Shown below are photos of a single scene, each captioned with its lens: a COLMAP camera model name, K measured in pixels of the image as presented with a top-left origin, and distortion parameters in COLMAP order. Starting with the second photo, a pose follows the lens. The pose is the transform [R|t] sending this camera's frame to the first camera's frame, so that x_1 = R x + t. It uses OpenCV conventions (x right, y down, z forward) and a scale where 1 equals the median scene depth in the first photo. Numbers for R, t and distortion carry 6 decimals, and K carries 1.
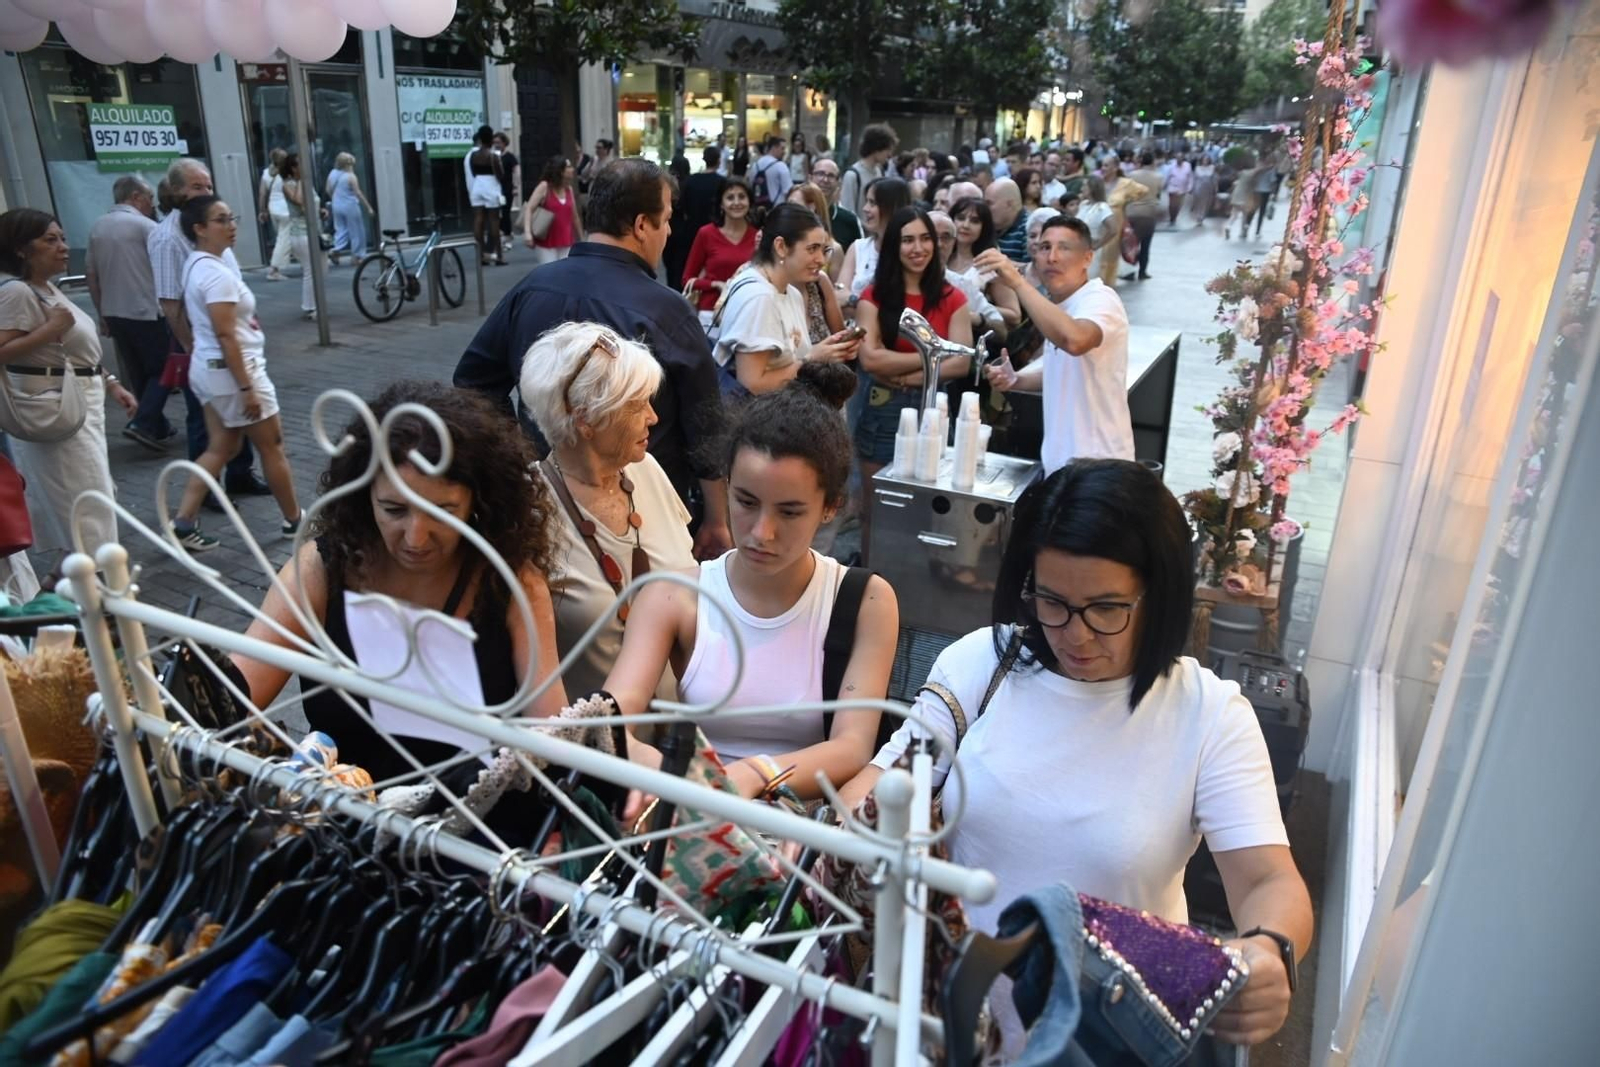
lens RADIAL K [[1065.5, 0, 800.0], [0, 1065.5, 533.5], [0, 0, 1]] dist [-0.109741, 0.084859]
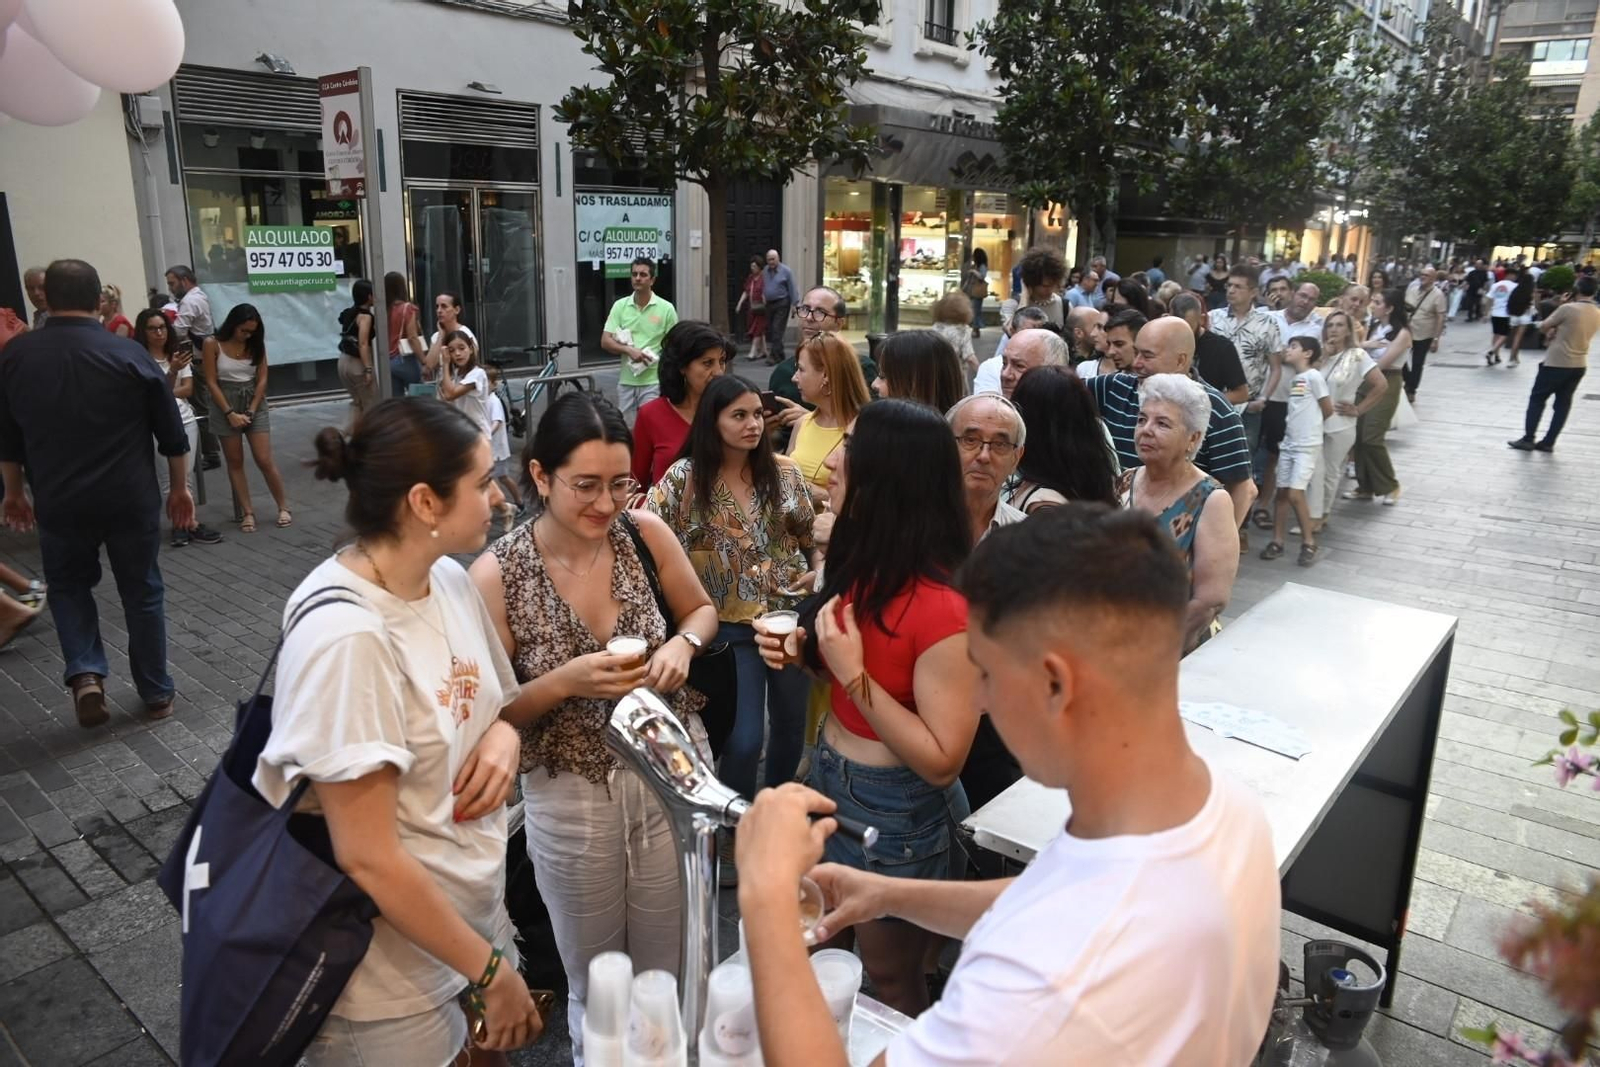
lens RADIAL K [[1065.5, 0, 800.0], [0, 1065.5, 533.5], [0, 0, 1]] dist [-0.109741, 0.084859]
pose [[0.970582, 0.055481, -0.234291, 0.034042], [-0.079716, 0.992255, -0.095266, -0.035209], [0.227191, 0.111141, 0.967488, 0.092046]]
